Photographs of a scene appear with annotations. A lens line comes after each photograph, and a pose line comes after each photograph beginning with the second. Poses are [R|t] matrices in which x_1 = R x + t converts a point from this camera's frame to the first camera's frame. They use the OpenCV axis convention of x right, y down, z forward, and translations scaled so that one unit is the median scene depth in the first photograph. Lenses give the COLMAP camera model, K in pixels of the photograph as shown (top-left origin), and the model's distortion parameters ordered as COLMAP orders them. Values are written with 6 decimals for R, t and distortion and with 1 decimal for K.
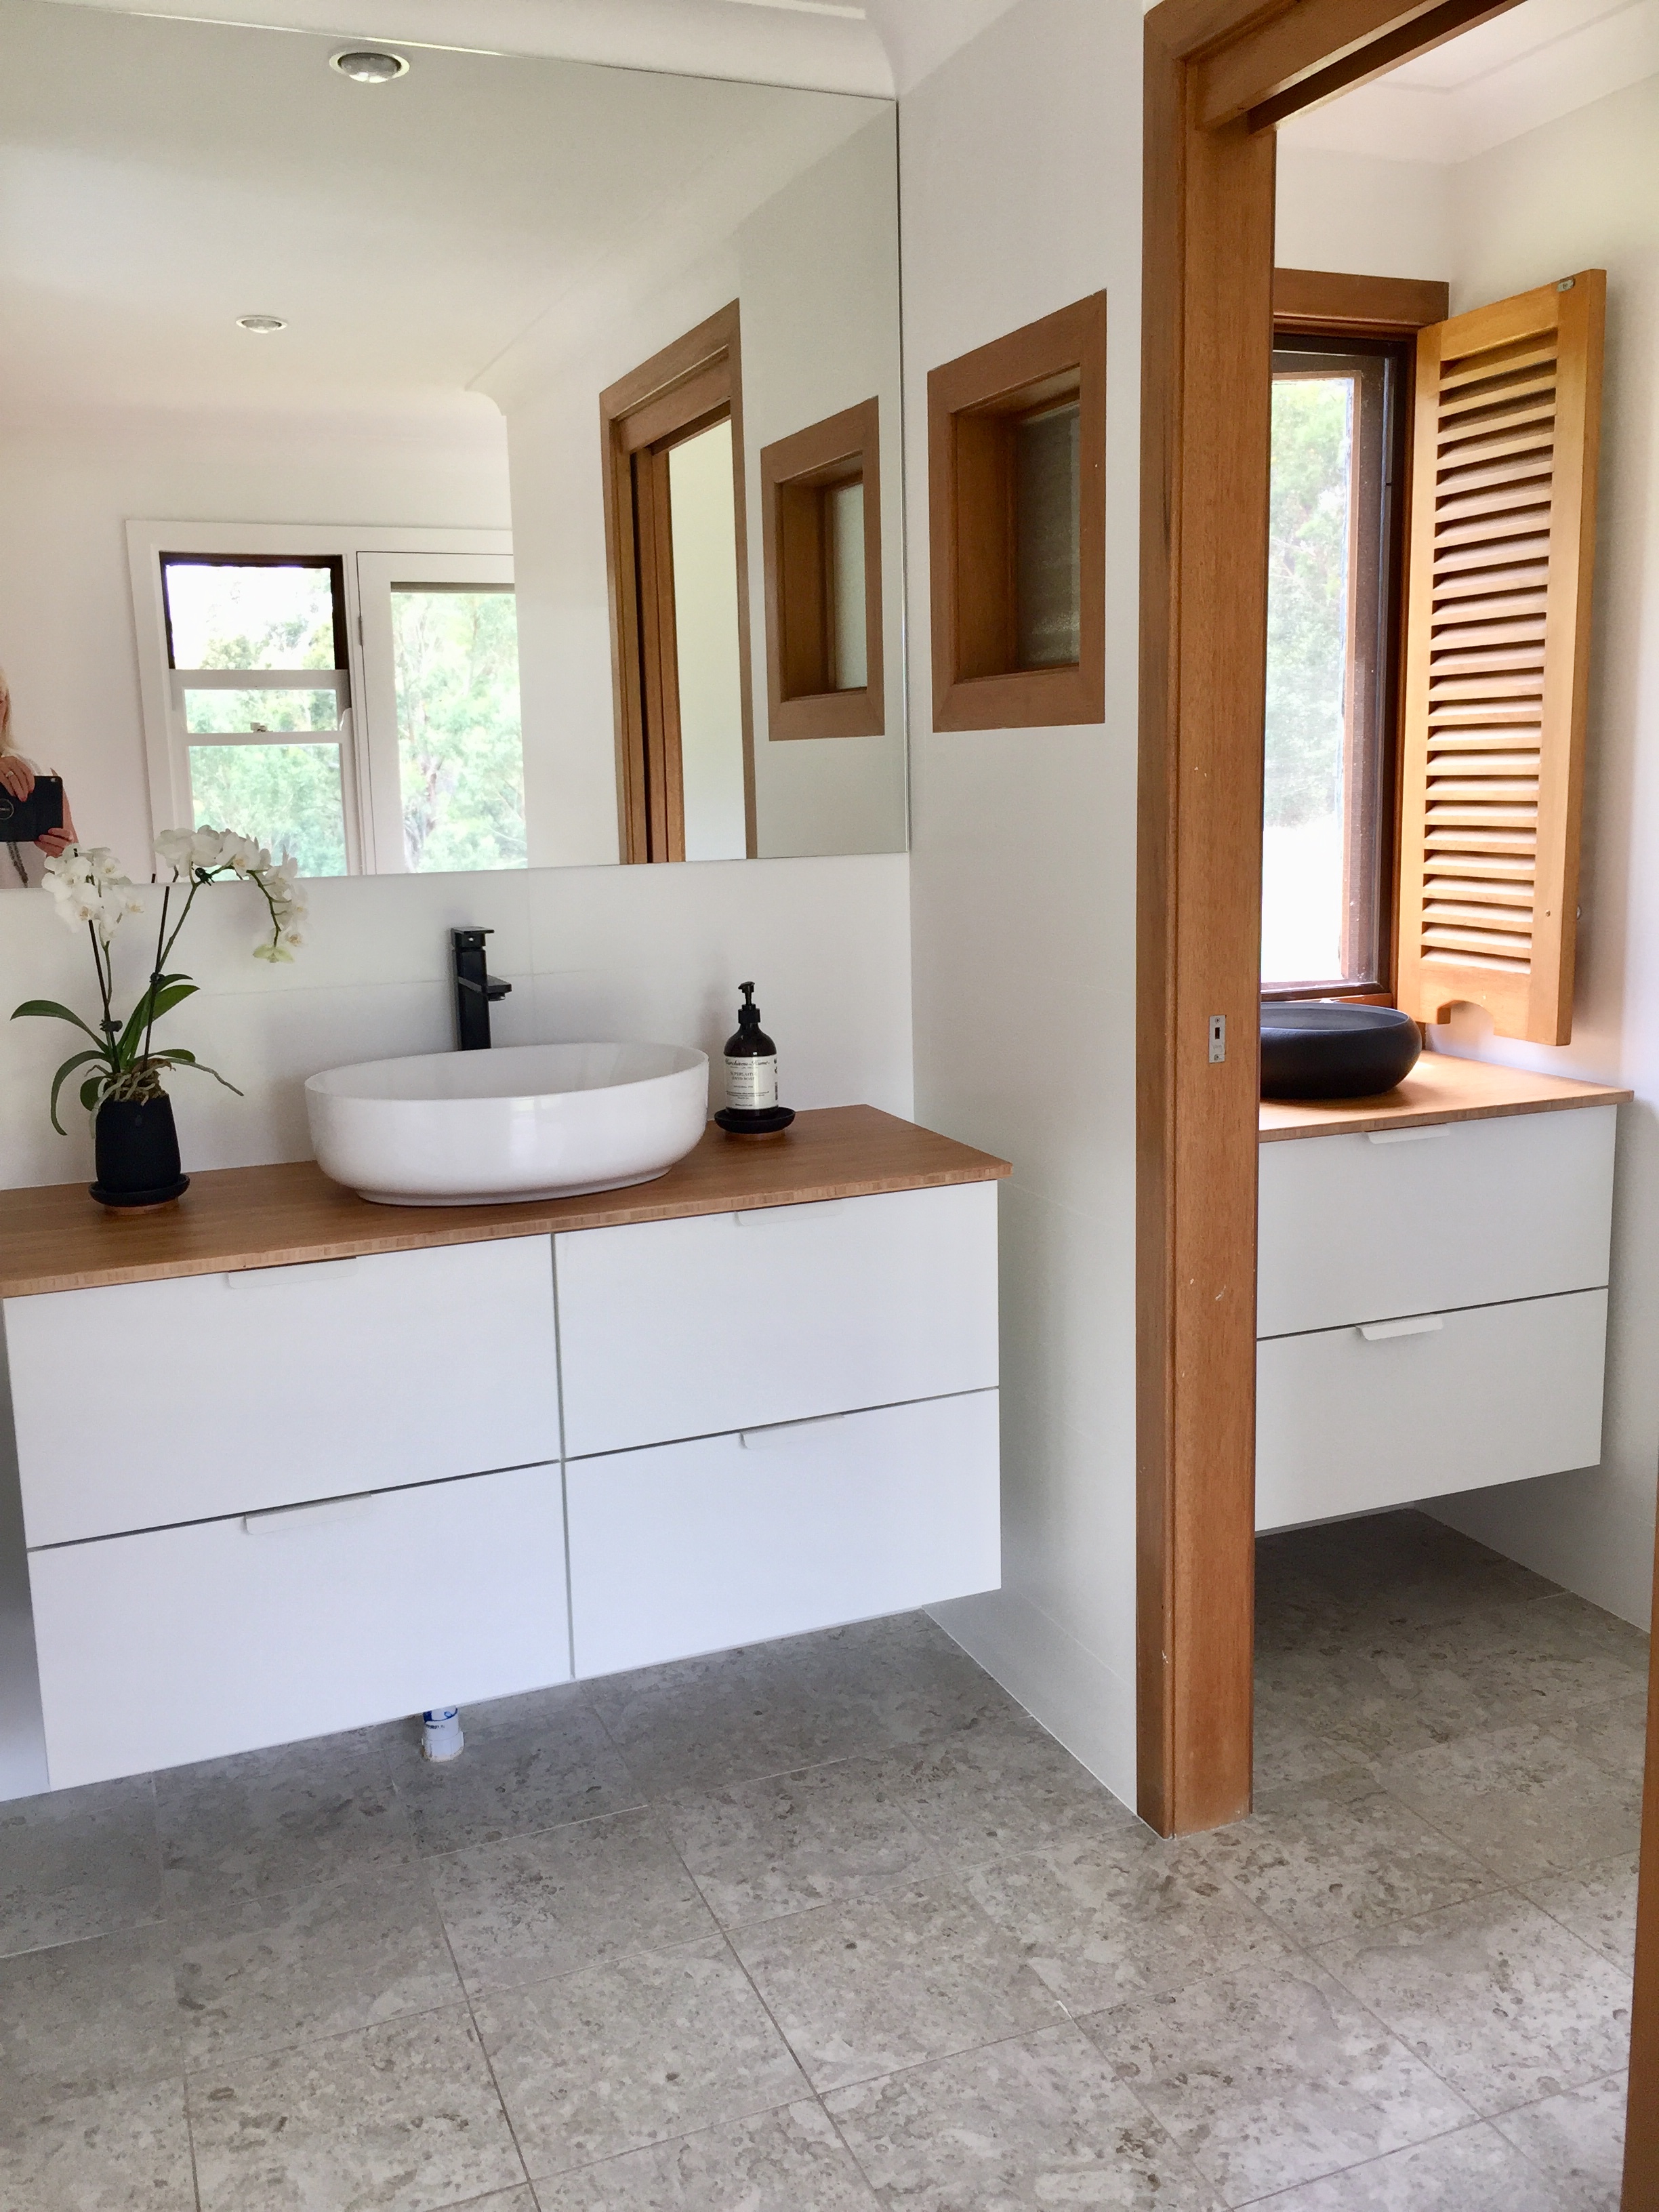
lens RADIAL K [[1862.8, 0, 830.2], [0, 1862.8, 1105.7], [0, 0, 1]] dist [0.014108, -0.043743]
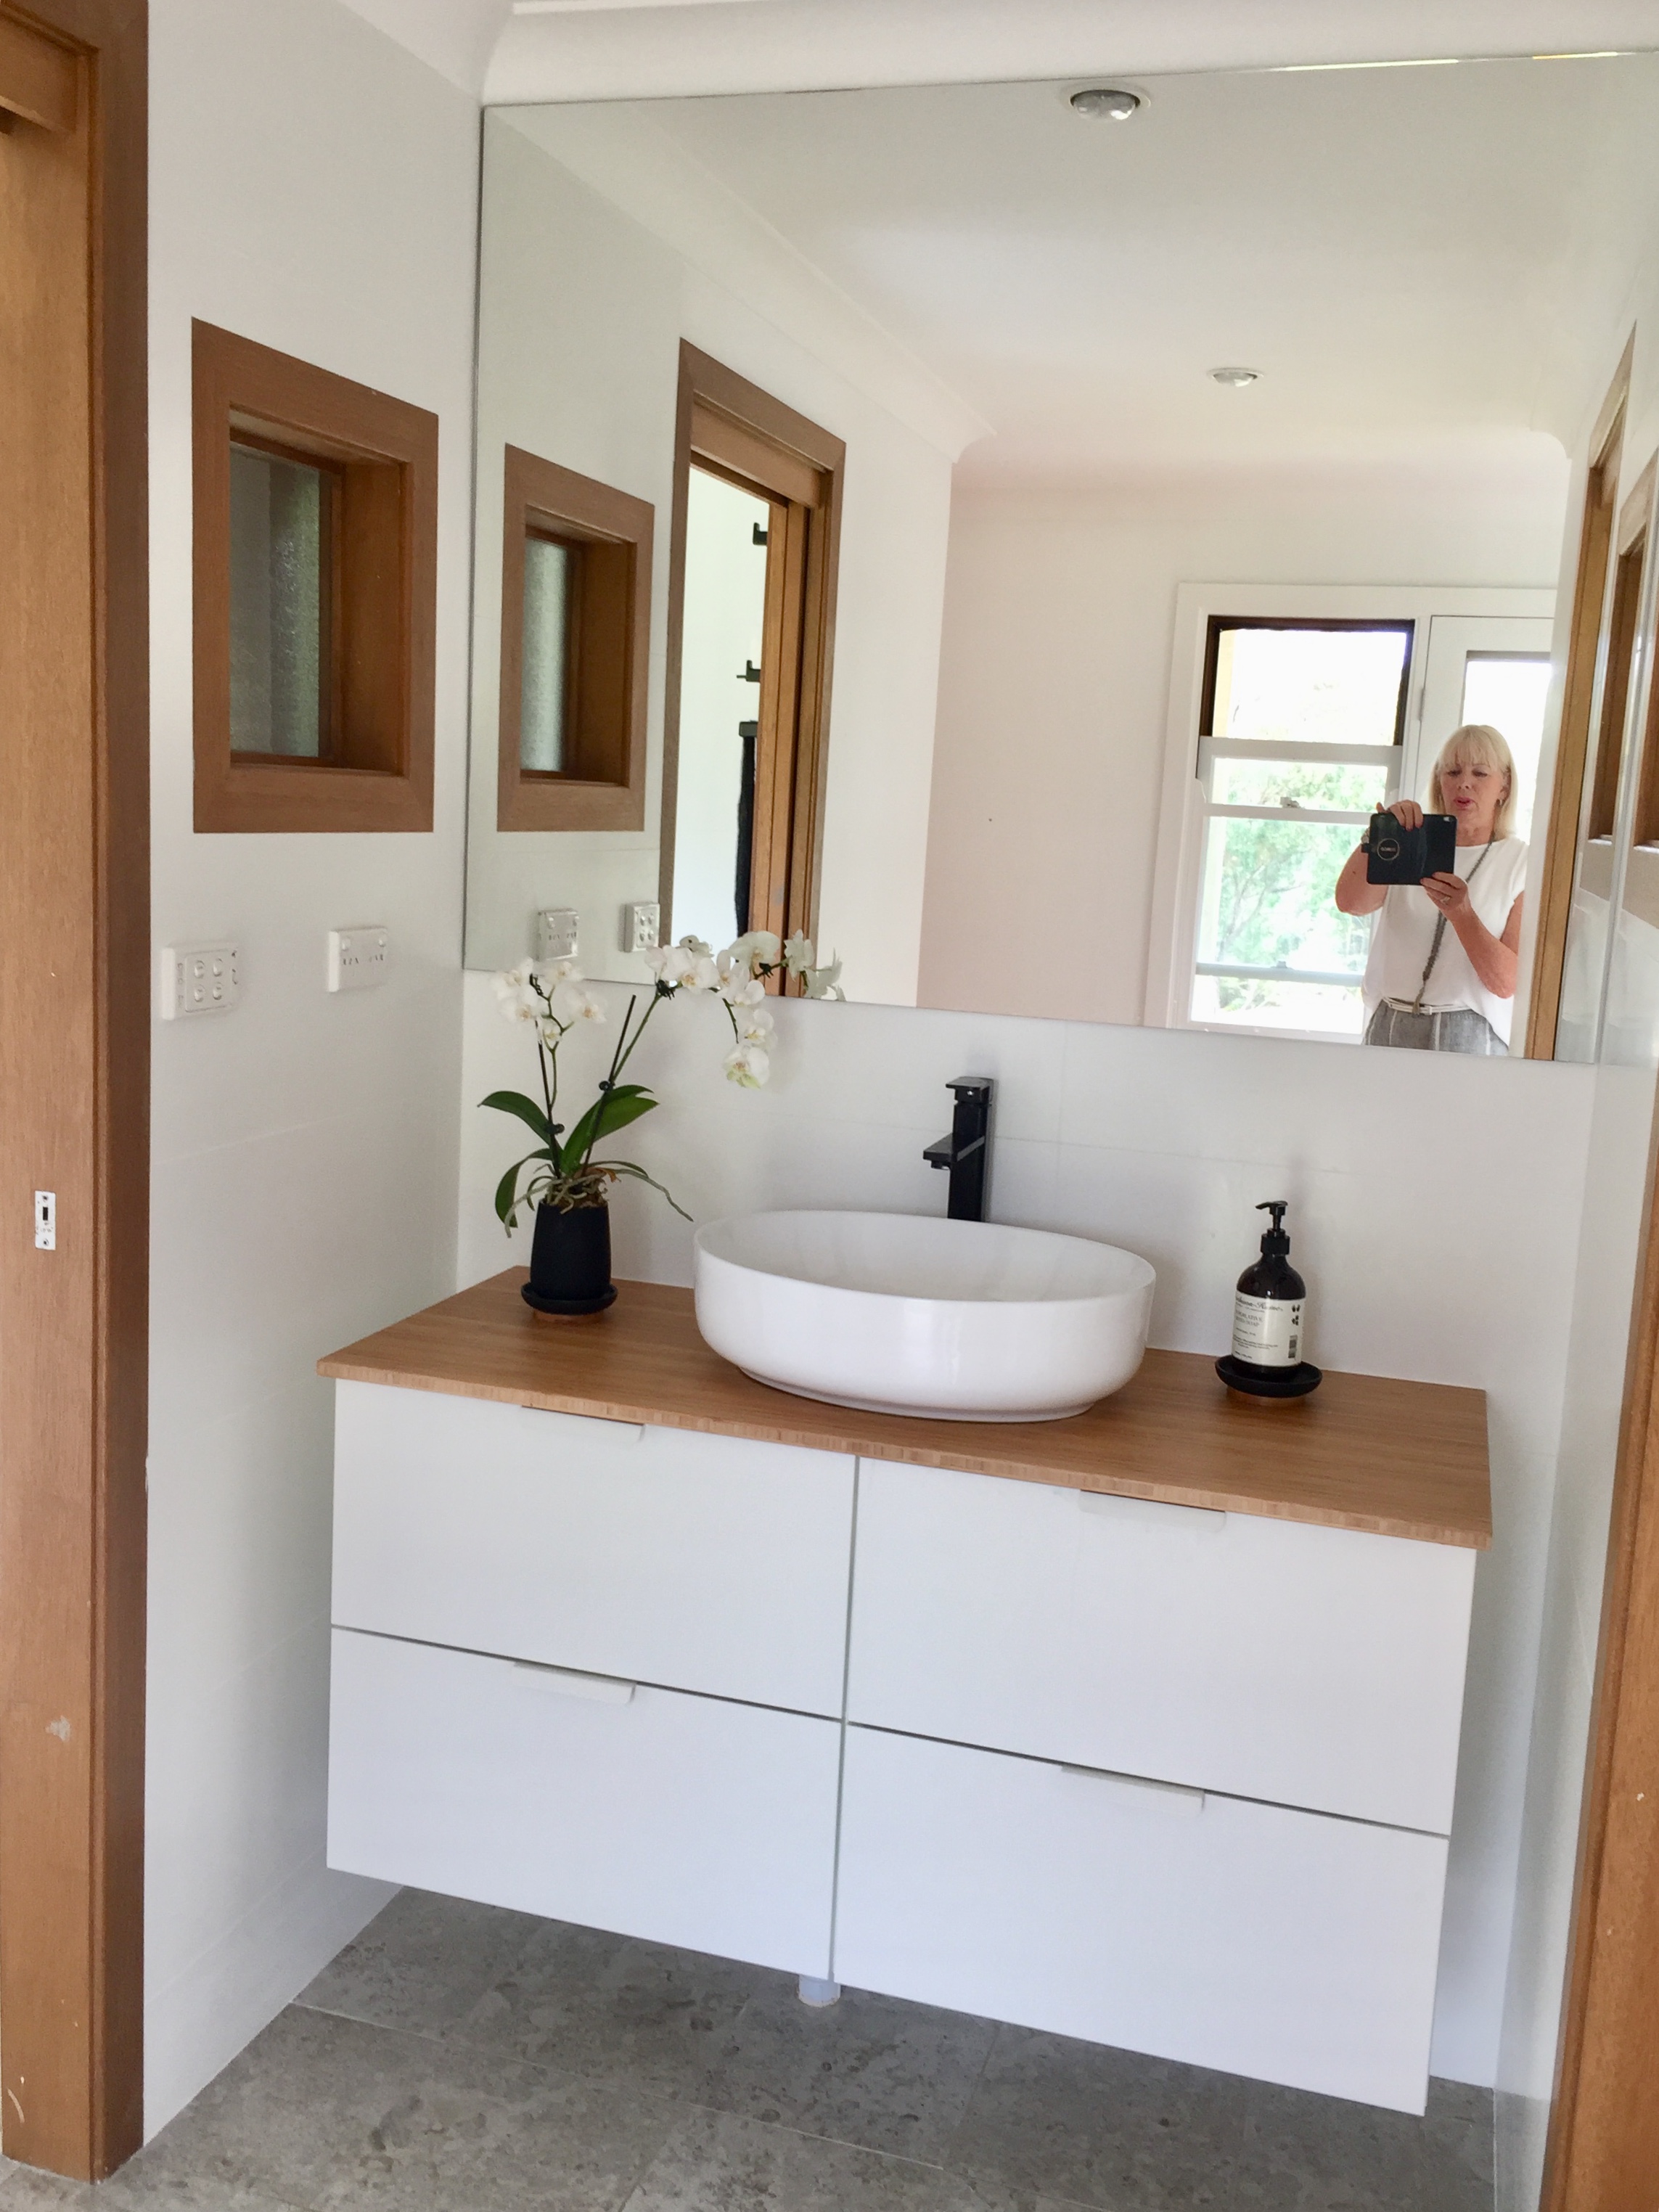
lens RADIAL K [[2017.7, 0, 829.6], [0, 2017.7, 1073.2], [0, 0, 1]] dist [0.008702, 0.003313]
pose [[0.766760, 0.152092, -0.623656, 0.365282], [-0.183123, 0.982982, 0.014578, -0.107198], [0.615260, 0.103028, 0.781563, 0.239592]]
